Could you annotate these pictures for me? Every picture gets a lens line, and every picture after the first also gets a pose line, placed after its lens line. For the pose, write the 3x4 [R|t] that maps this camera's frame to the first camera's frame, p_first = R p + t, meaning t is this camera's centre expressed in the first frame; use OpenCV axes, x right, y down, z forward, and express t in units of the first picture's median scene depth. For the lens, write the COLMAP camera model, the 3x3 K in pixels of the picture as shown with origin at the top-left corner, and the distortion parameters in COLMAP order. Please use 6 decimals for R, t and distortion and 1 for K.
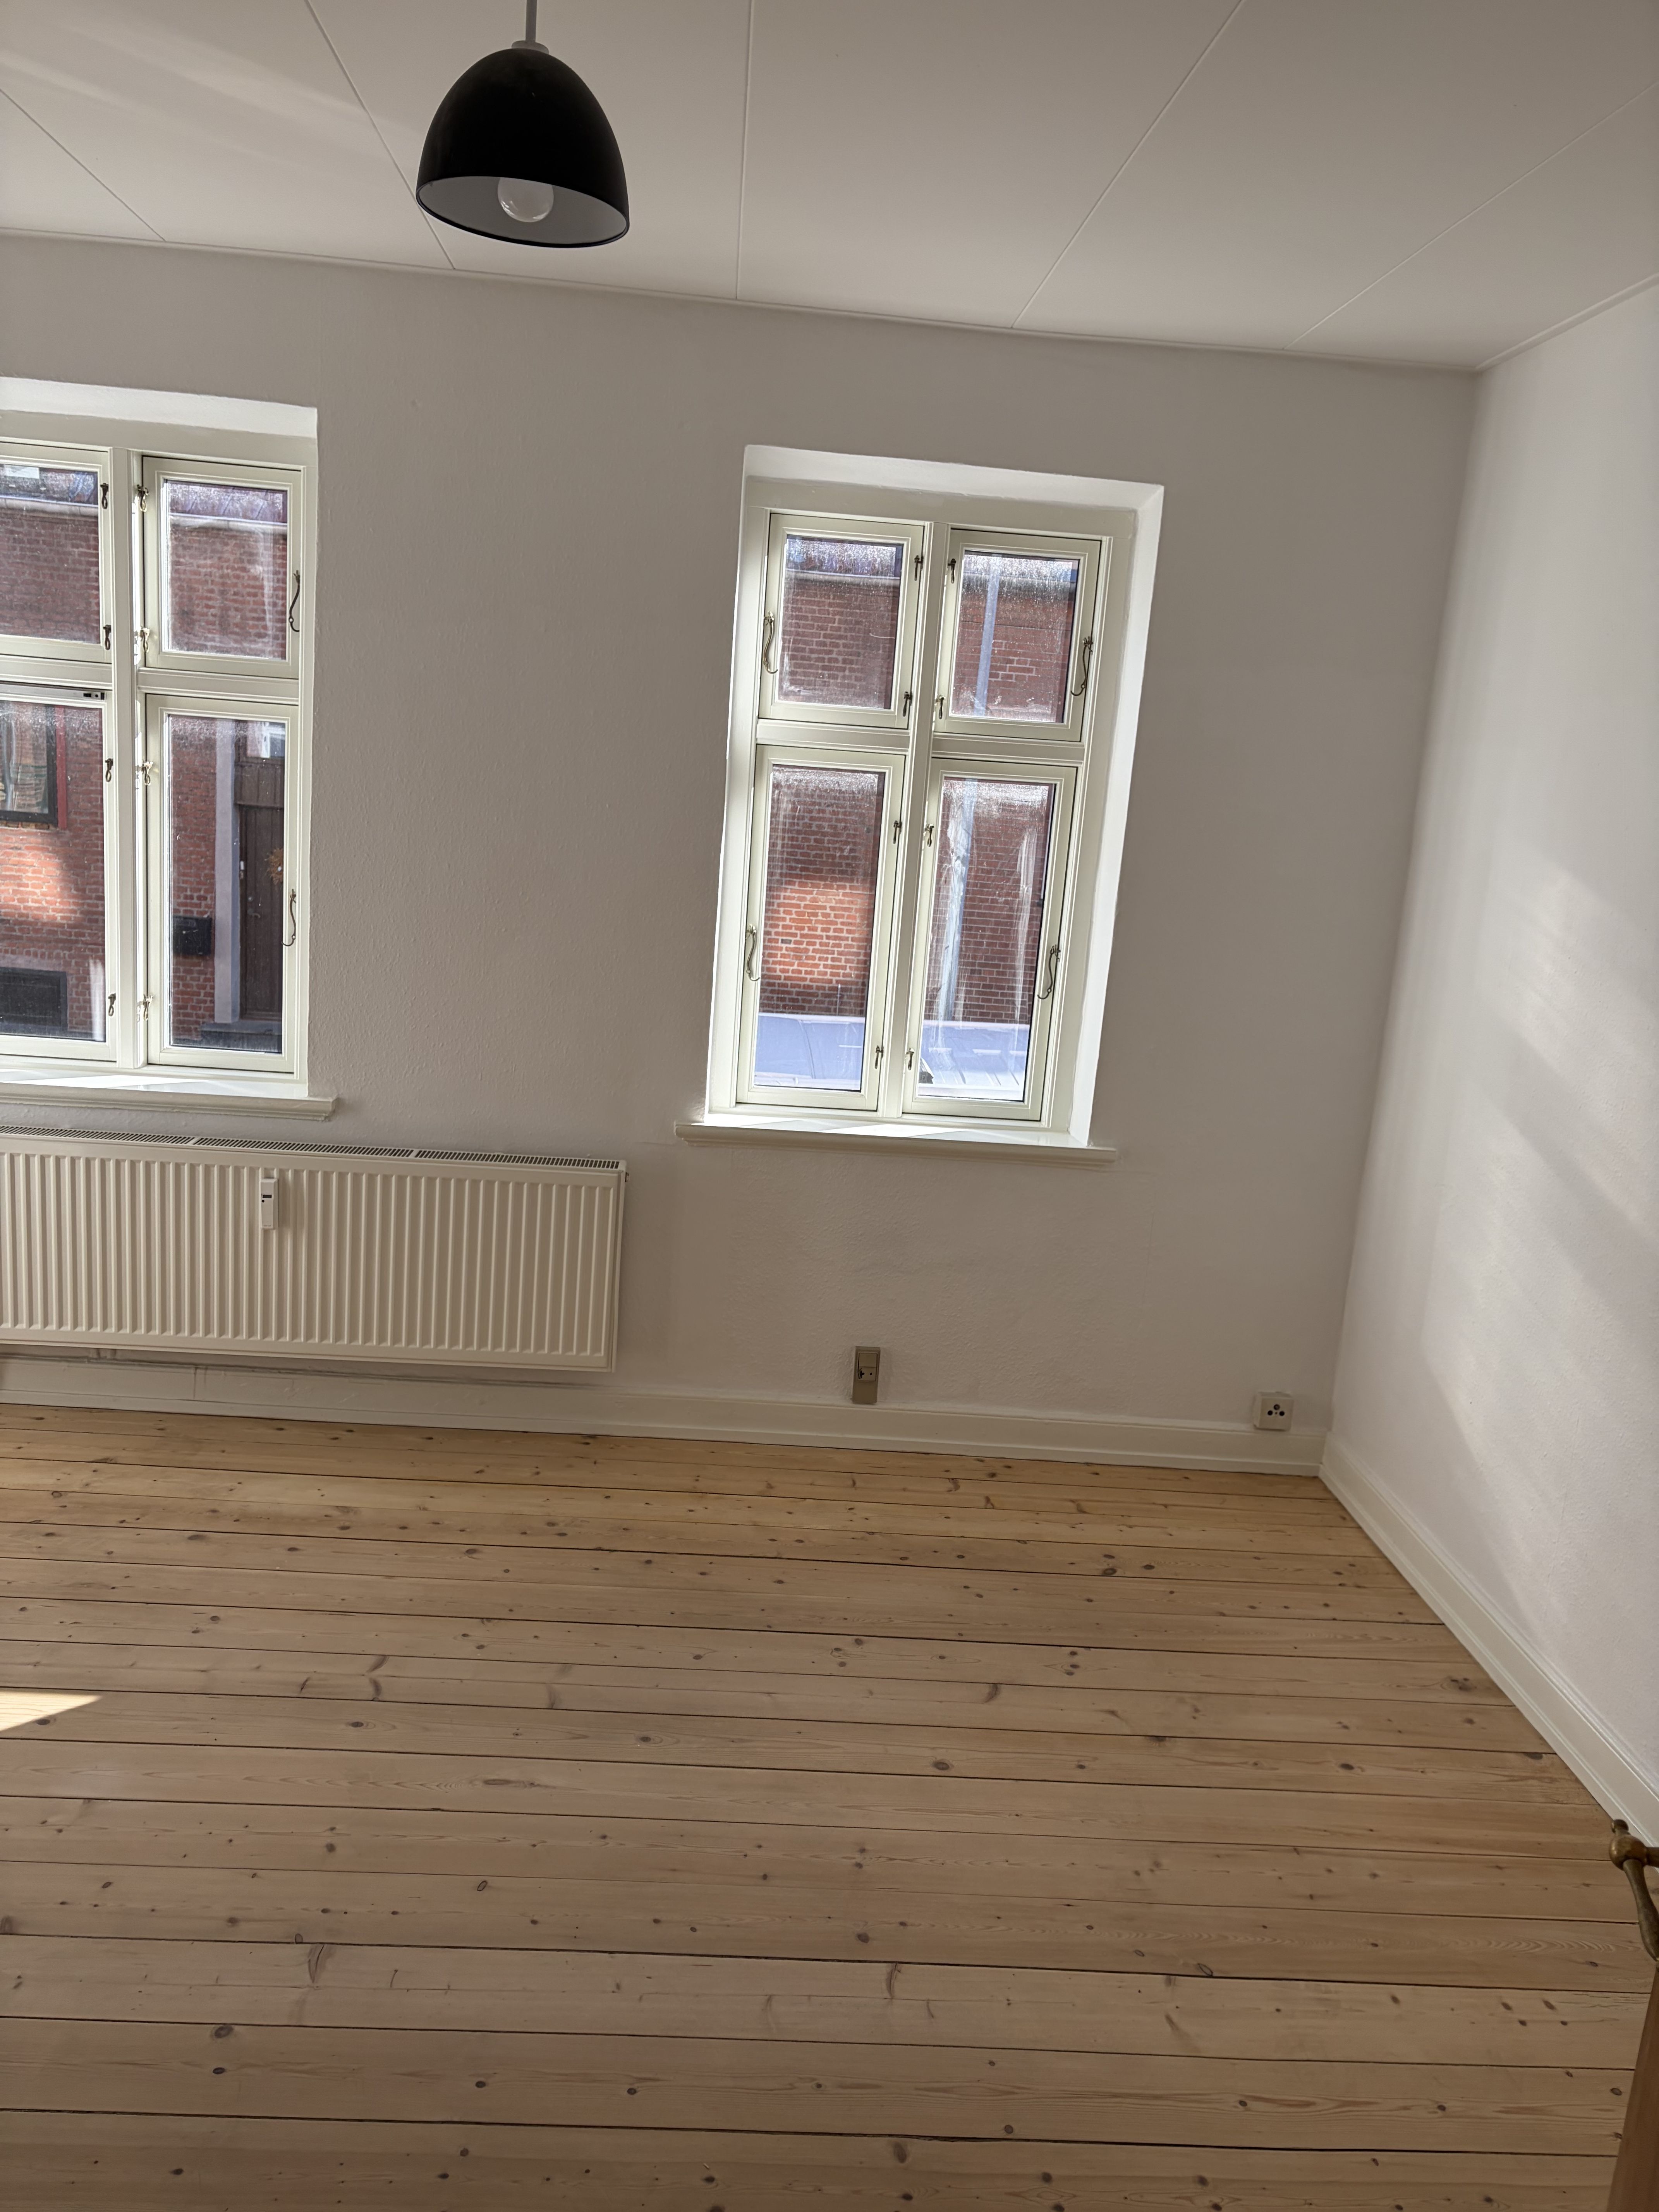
lens RADIAL K [[1651.1, 0, 810.7], [0, 1651.1, 1121.6], [0, 0, 1]] dist [0.028792, -0.000263]
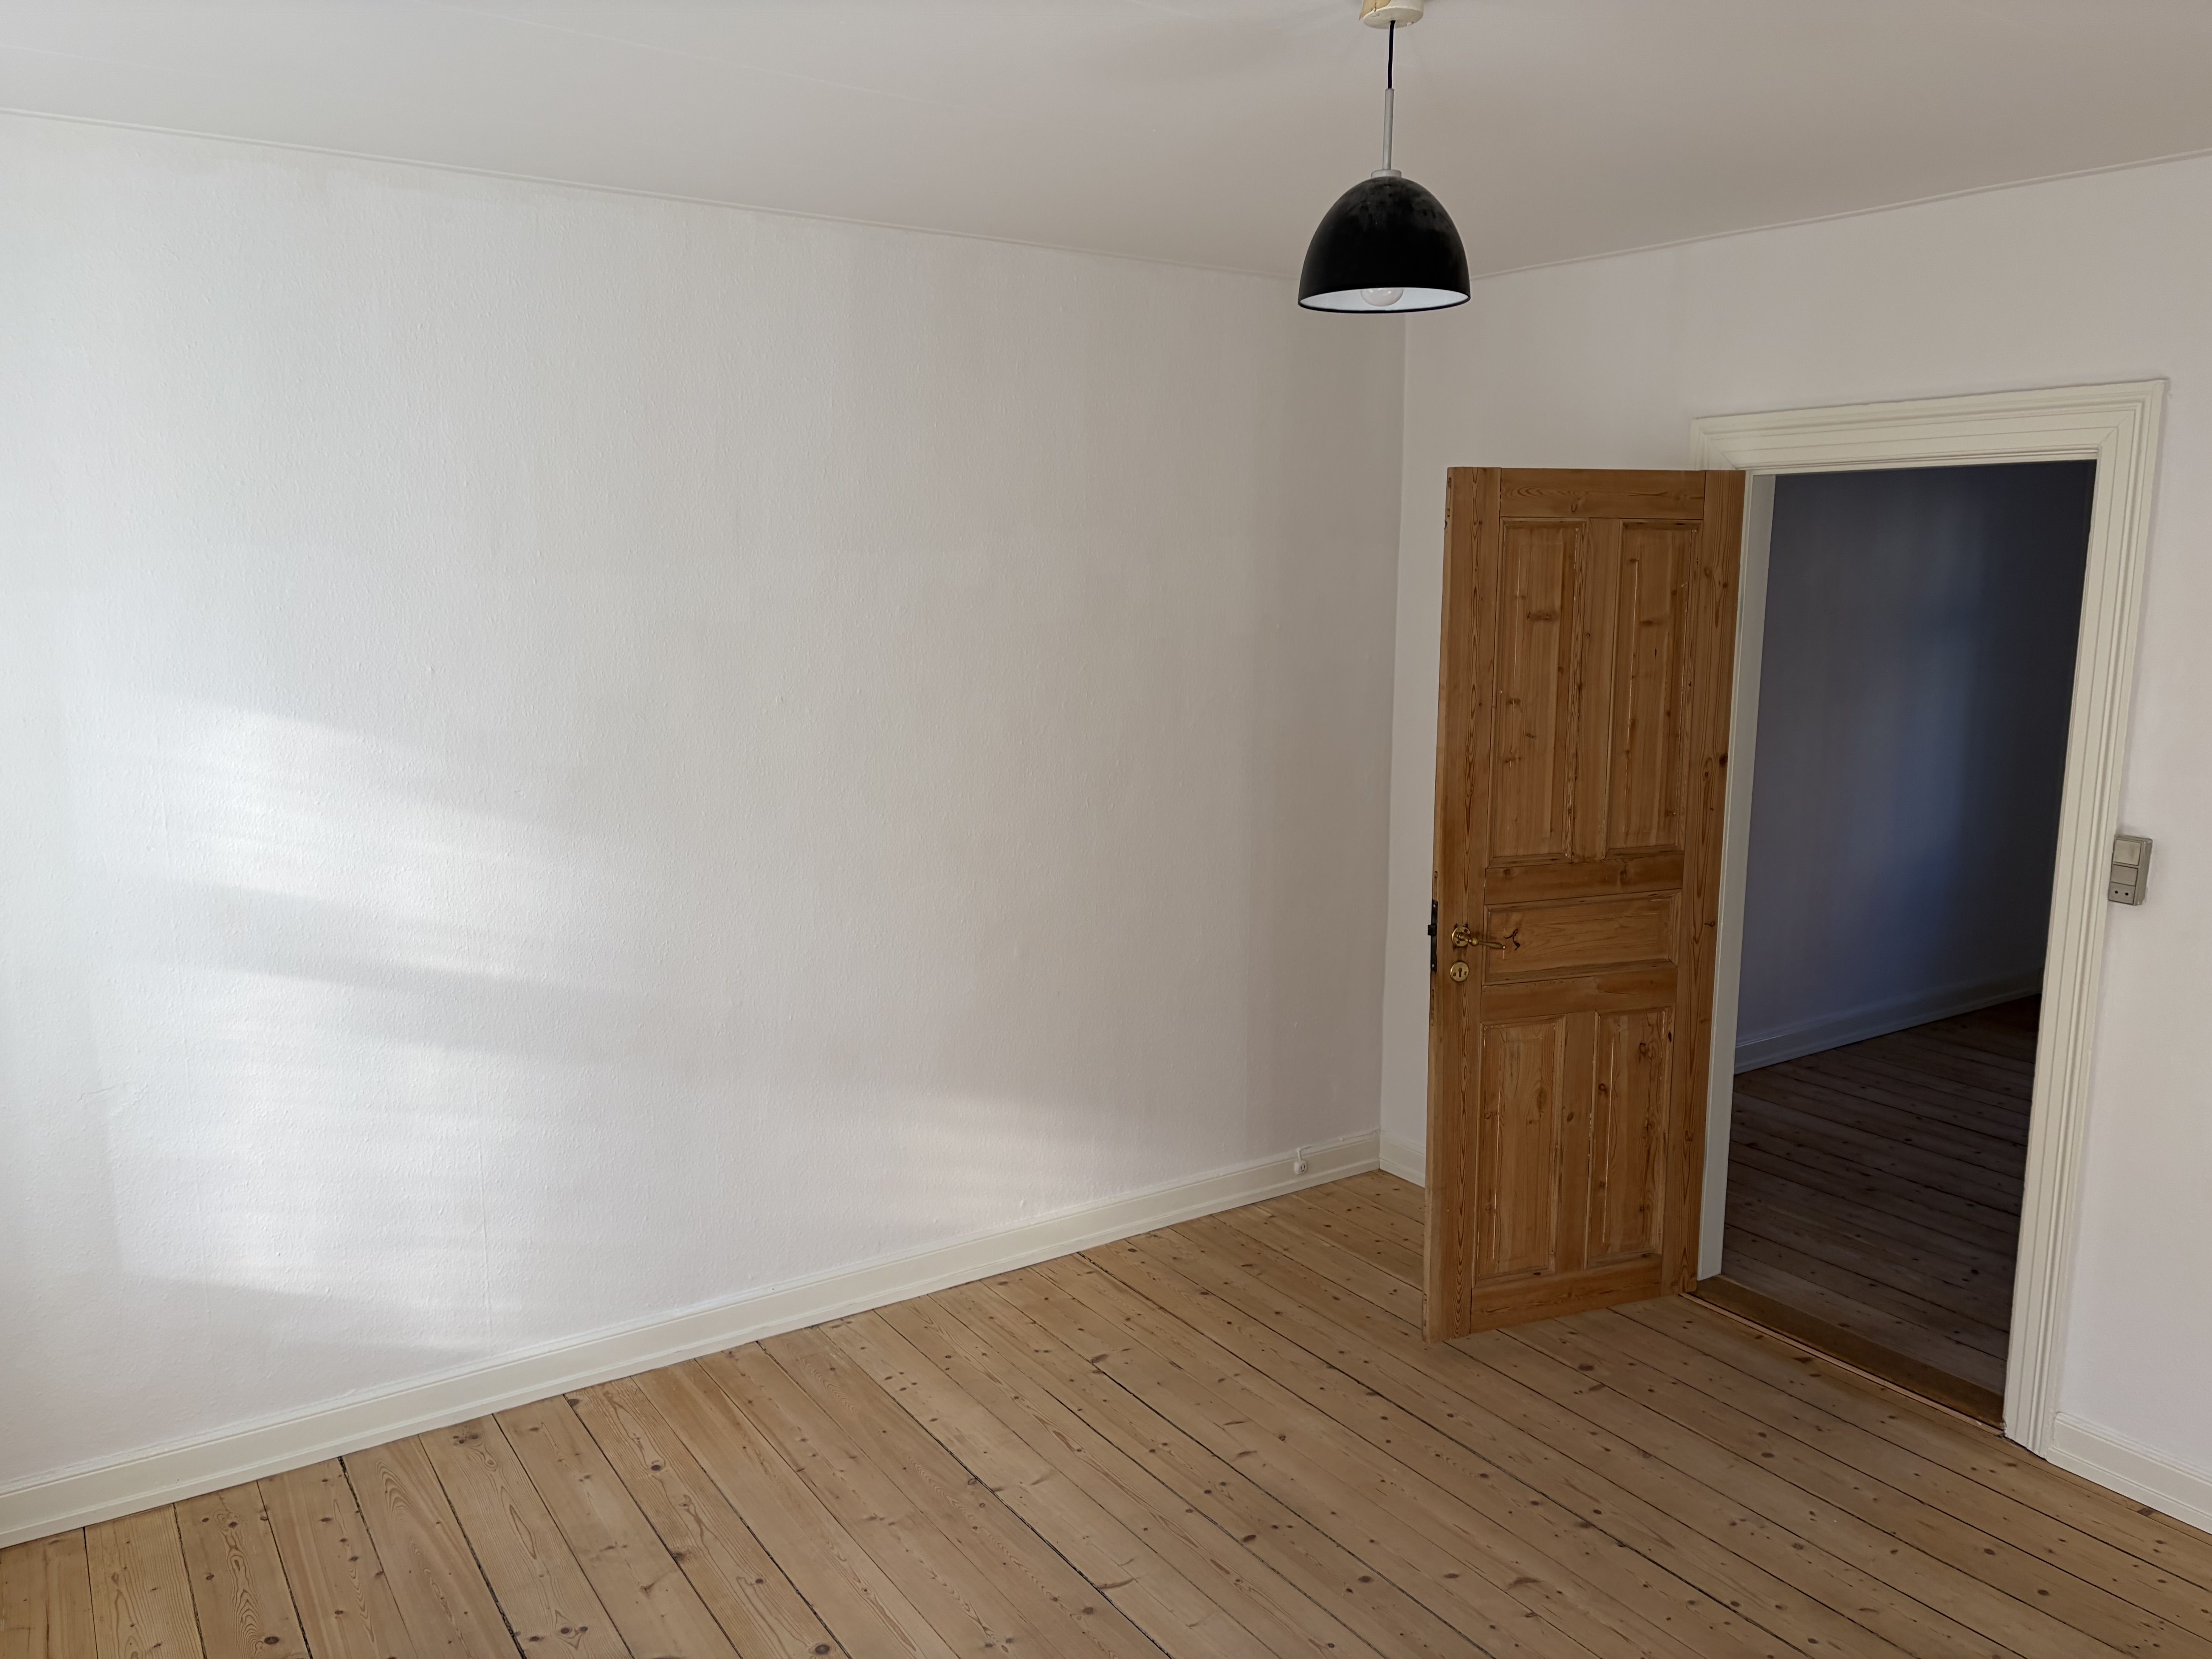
lens RADIAL K [[1682.5, 0, 1076.2], [0, 1682.5, 841.4], [0, 0, 1]] dist [0.023365, -0.001642]
pose [[-0.498737, -0.217267, 0.839081, -0.568135], [0.137731, 0.935907, 0.324203, -0.290384], [-0.855740, 0.277260, -0.436847, 0.882428]]
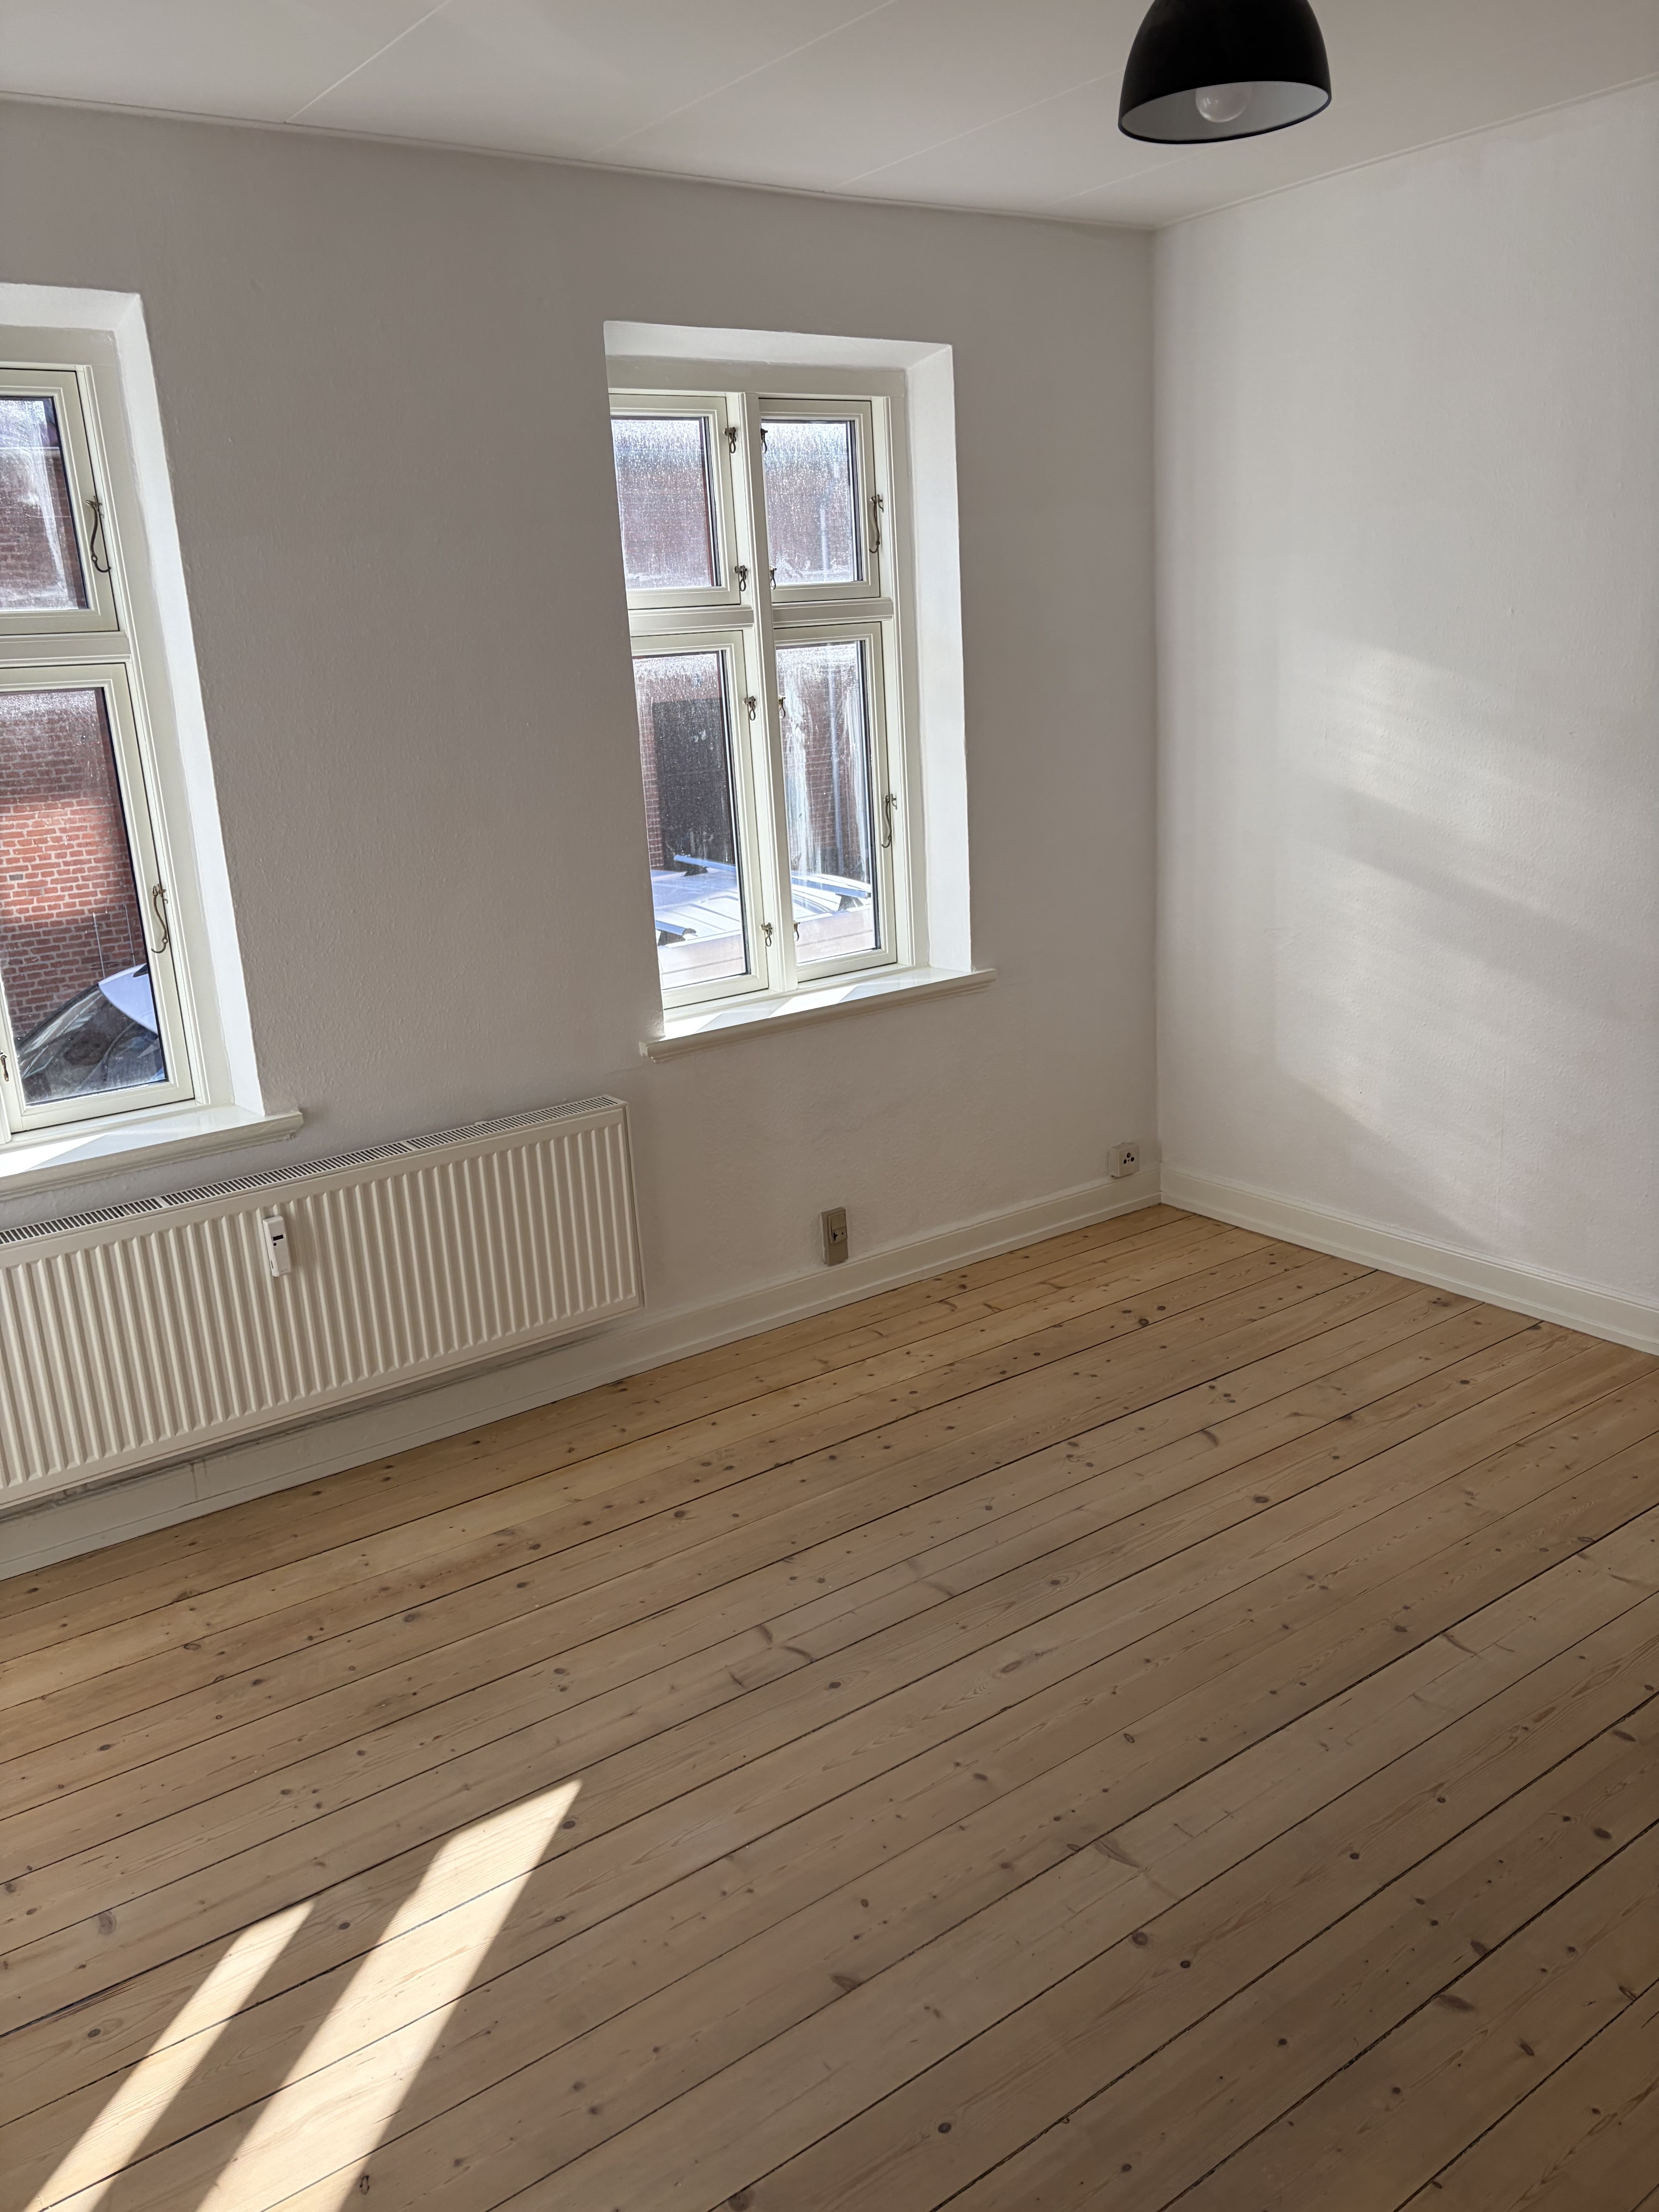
lens RADIAL K [[1651.1, 0, 815.1], [0, 1651.1, 1087.5], [0, 0, 1]] dist [0.019292, -0.005364]
pose [[0.837872, -0.259548, 0.480214, -0.489813], [0.226318, 0.965728, 0.127083, -0.076483], [-0.496740, 0.002202, 0.867896, 0.118137]]
